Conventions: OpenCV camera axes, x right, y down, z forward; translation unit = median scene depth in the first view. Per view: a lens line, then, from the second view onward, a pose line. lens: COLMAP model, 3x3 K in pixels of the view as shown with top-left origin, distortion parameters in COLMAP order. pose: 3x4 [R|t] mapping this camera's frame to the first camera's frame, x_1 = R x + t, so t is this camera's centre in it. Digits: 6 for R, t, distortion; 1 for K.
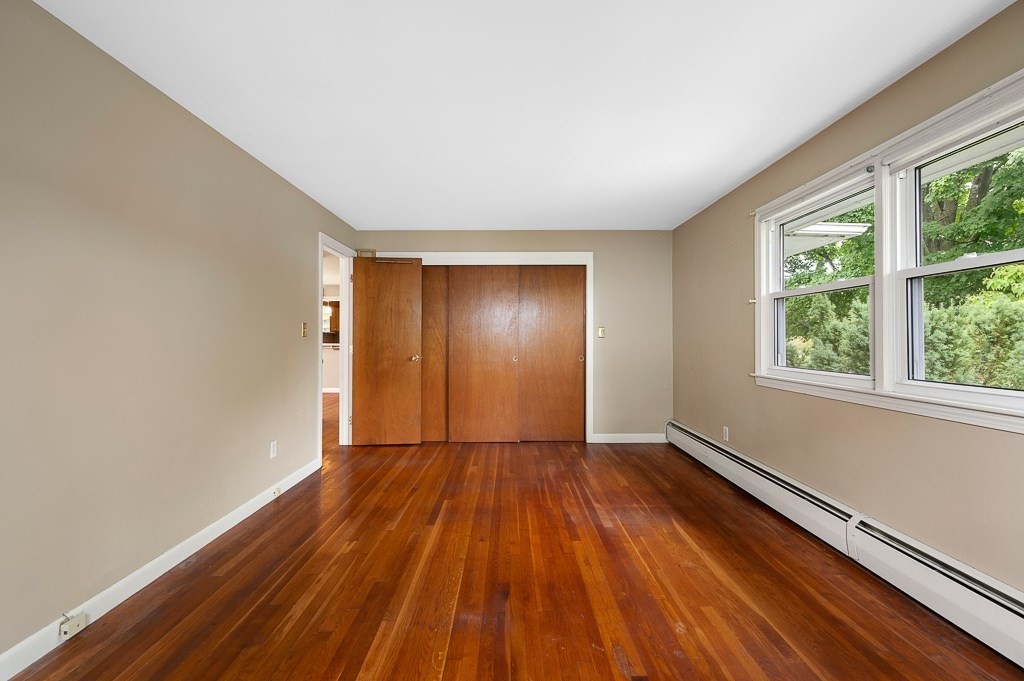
lens RADIAL K [[407.4, 0, 512.0], [0, 407.4, 340.5], [0, 0, 1]] dist [-0.000550, -0.000046]
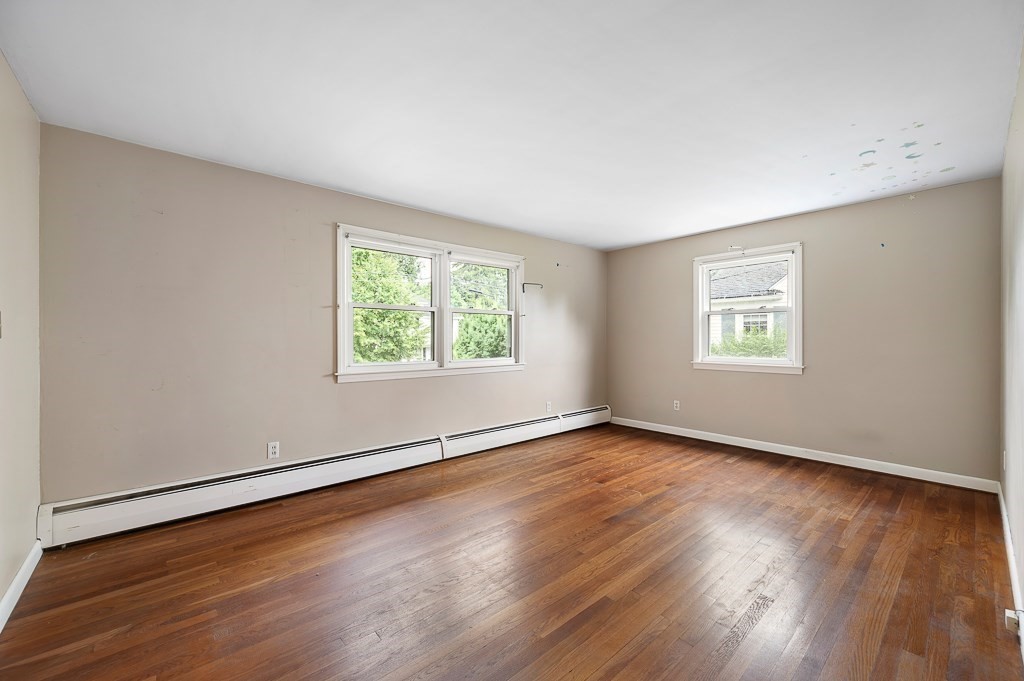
lens RADIAL K [[410.6, 0, 512.0], [0, 410.6, 340.5], [0, 0, 1]] dist [0.001001, 0.000066]
pose [[-0.652351, 0.001614, 0.757915, -0.711155], [0.003453, 0.999994, 0.000843, -0.005433], [-0.757909, 0.003167, -0.652352, 1.783948]]
